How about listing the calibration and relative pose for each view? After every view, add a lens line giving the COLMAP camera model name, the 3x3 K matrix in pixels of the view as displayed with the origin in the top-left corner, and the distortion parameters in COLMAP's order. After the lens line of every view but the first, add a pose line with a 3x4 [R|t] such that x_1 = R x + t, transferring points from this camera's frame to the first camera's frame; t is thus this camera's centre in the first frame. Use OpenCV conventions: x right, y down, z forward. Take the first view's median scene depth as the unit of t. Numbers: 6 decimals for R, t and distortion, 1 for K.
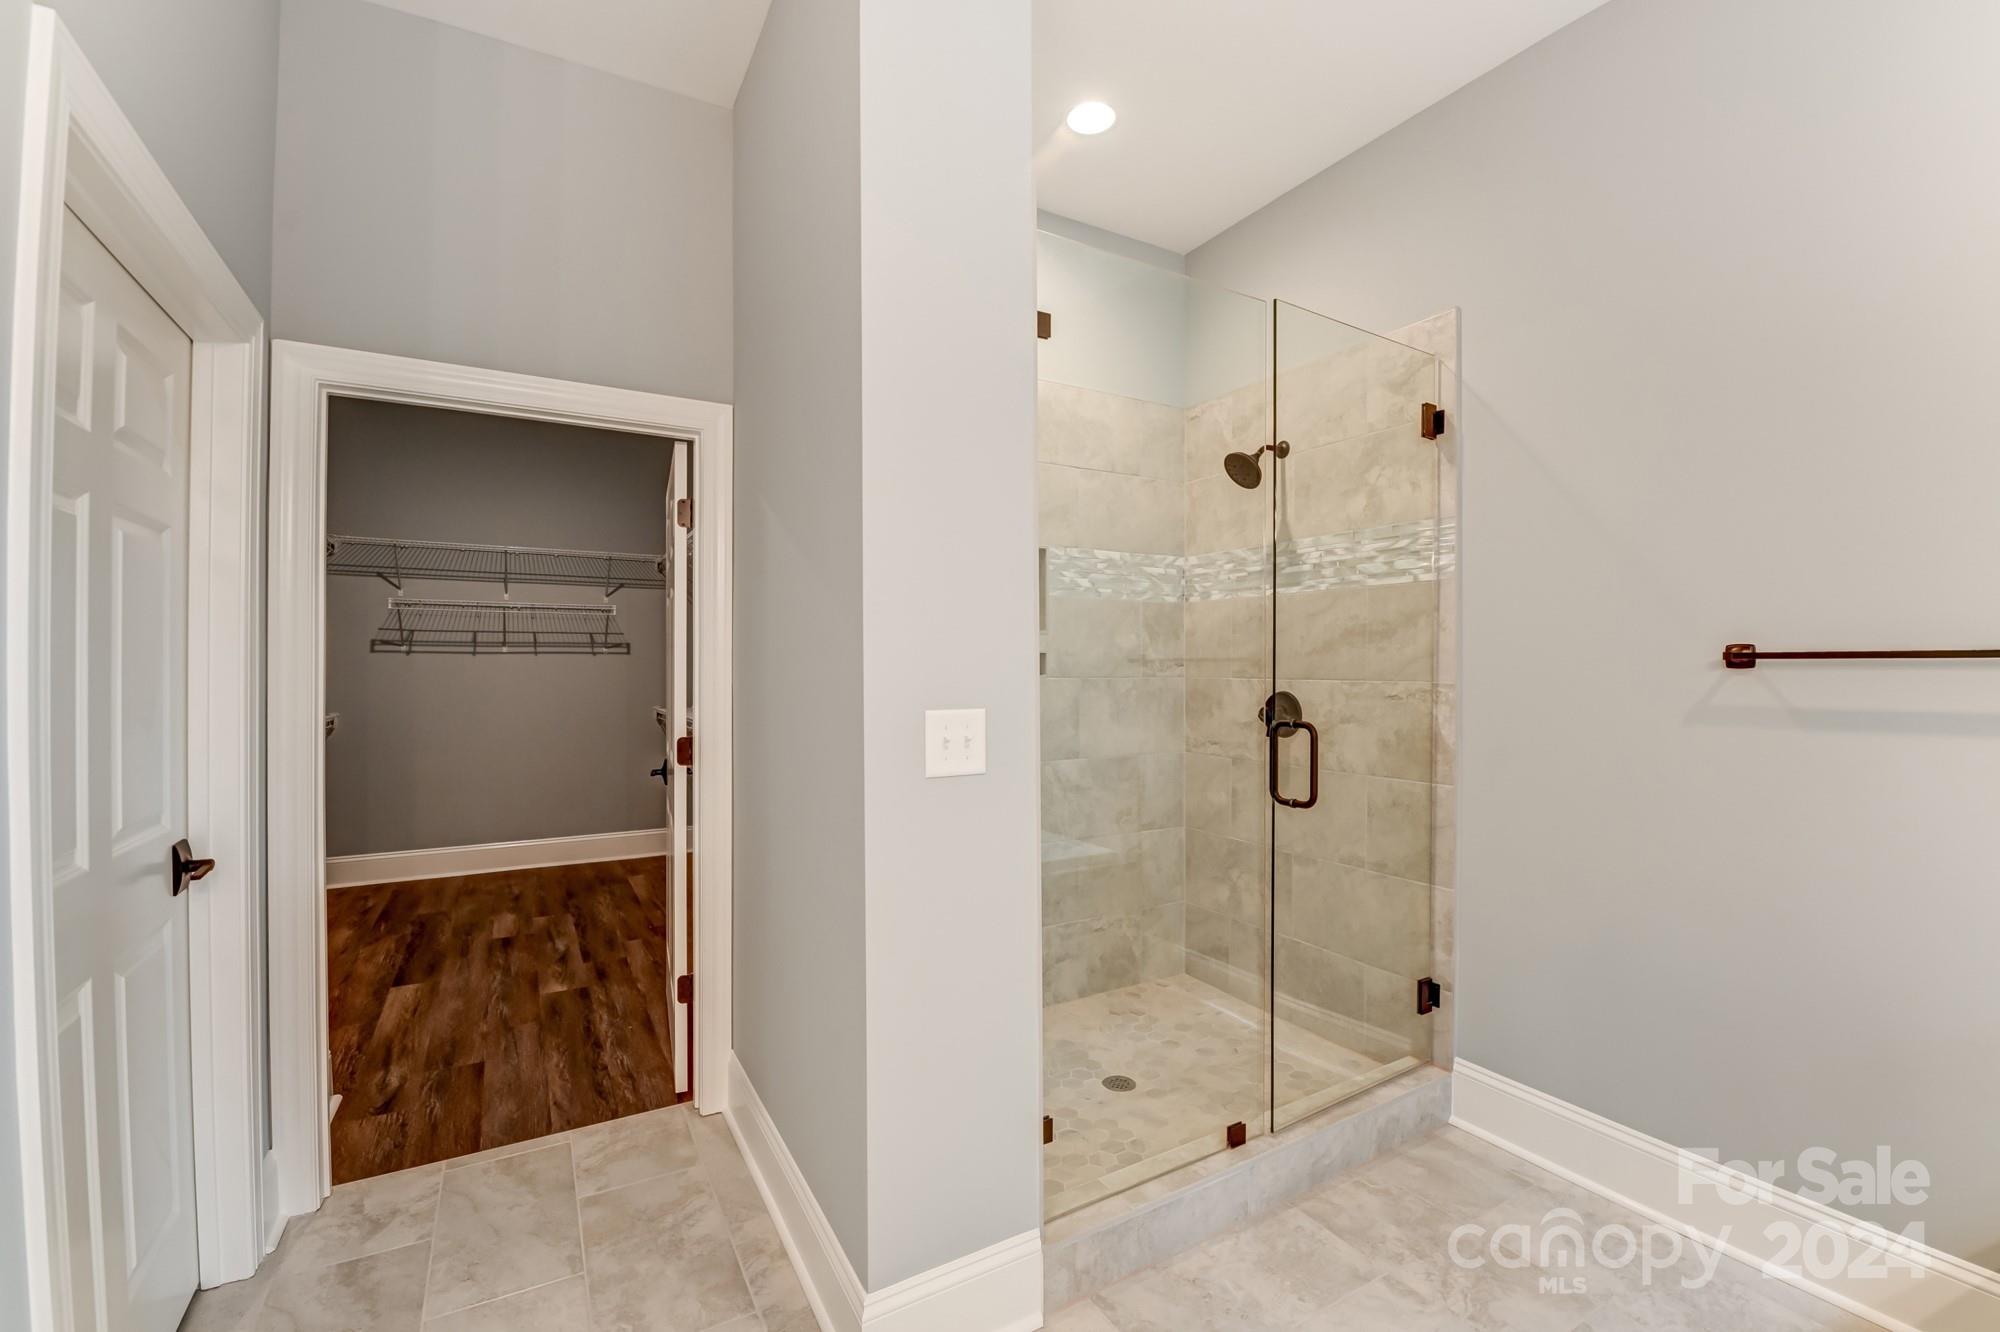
lens RADIAL K [[865.4, 0, 1003.9], [0, 865.4, 666.9], [0, 0, 1]] dist [-0.007832, -0.000166]
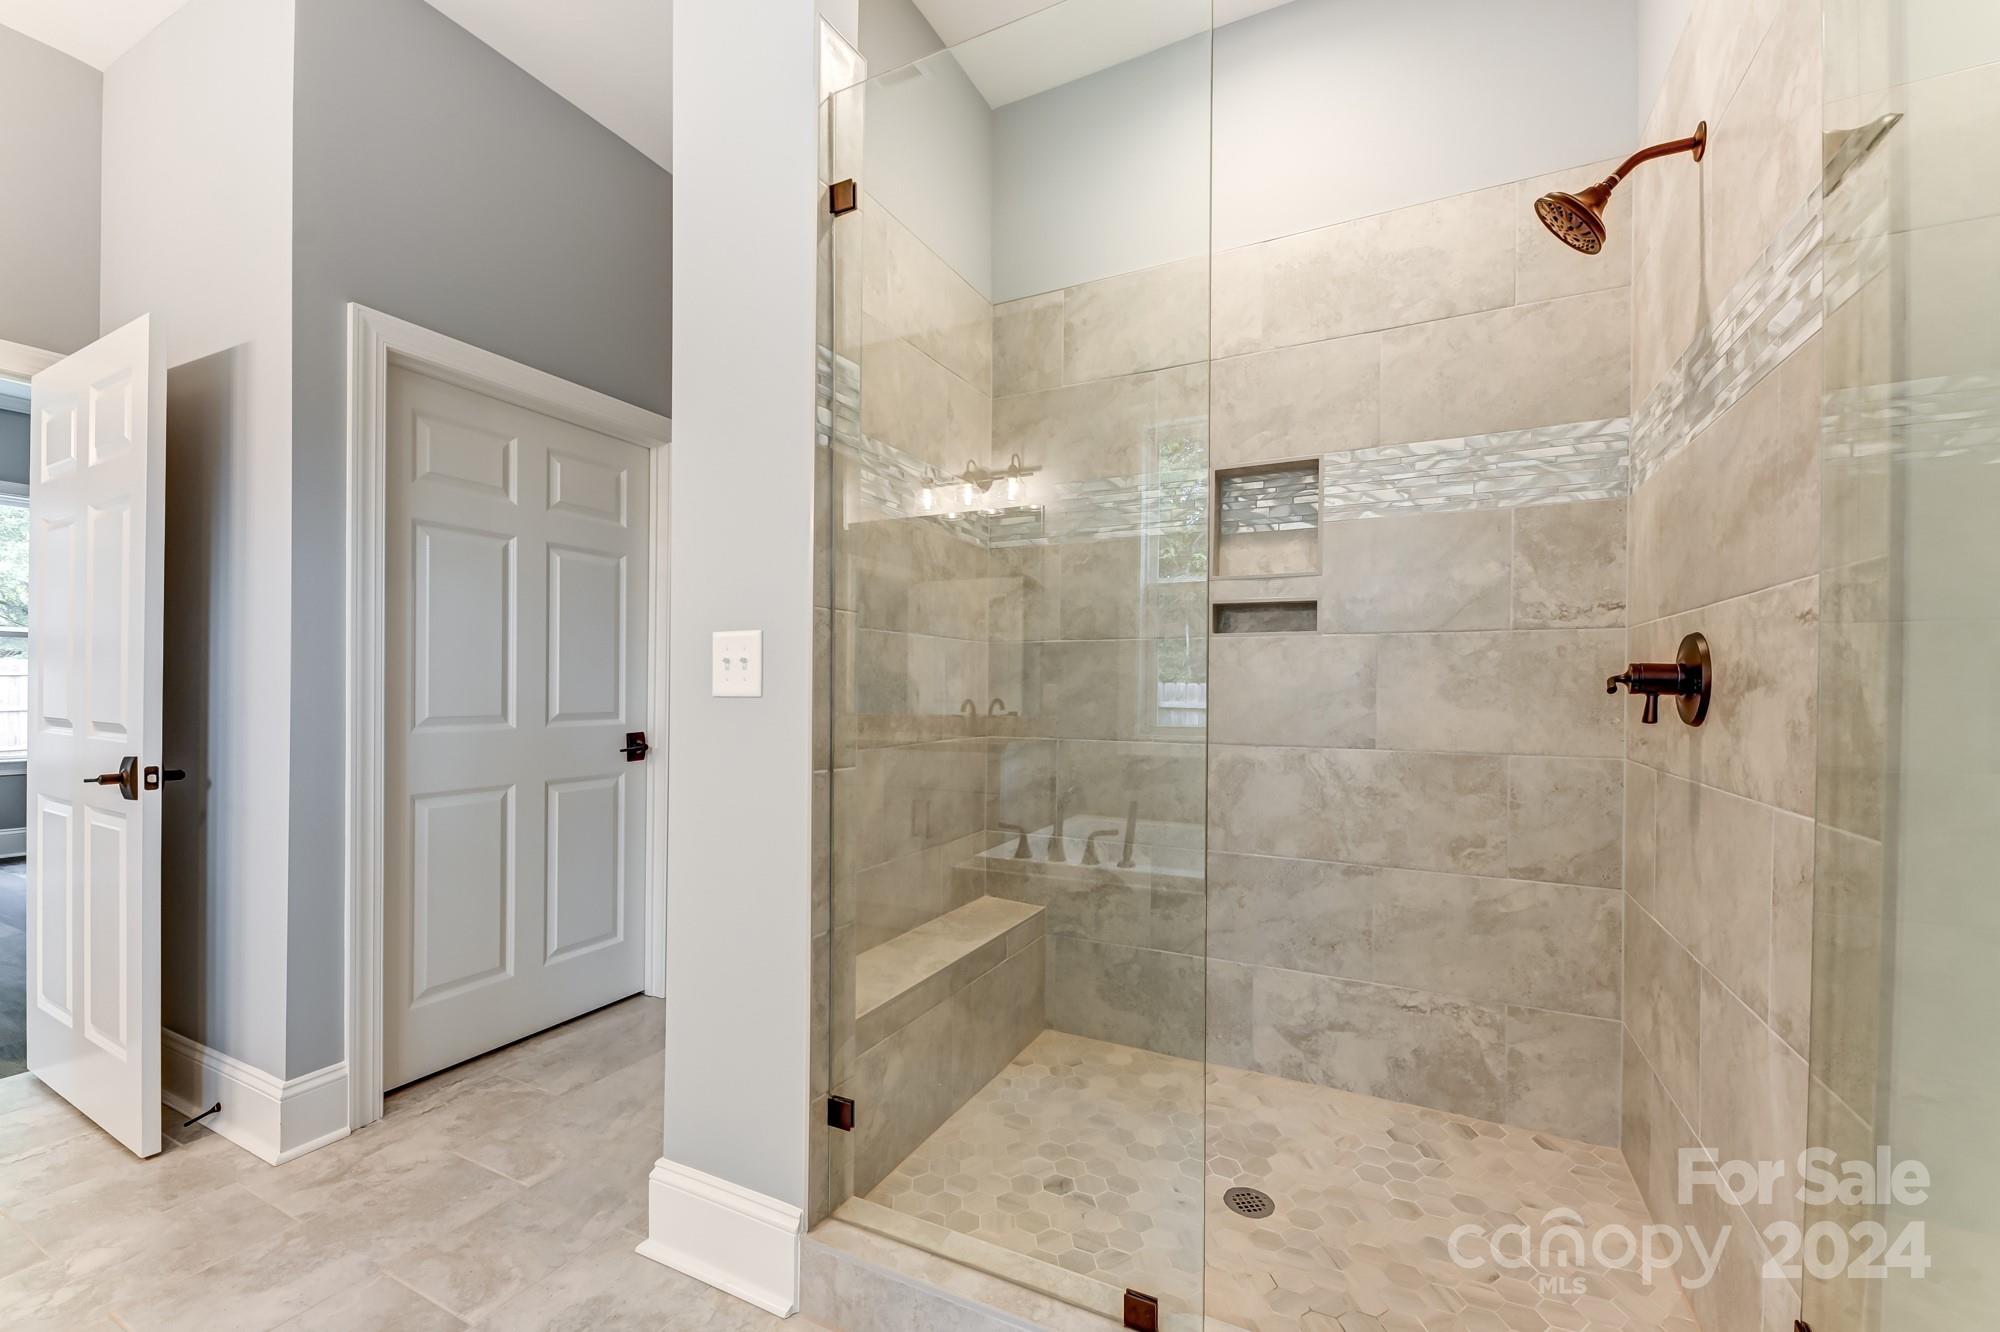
lens RADIAL K [[807.4, 0, 974.1], [0, 807.4, 687.9], [0, 0, 1]] dist [0.036359, -0.004748]
pose [[0.546712, 0.007998, -0.837283, 0.458736], [-0.009050, 0.999952, 0.003643, 0.056892], [0.837272, 0.005586, 0.546758, 0.370126]]
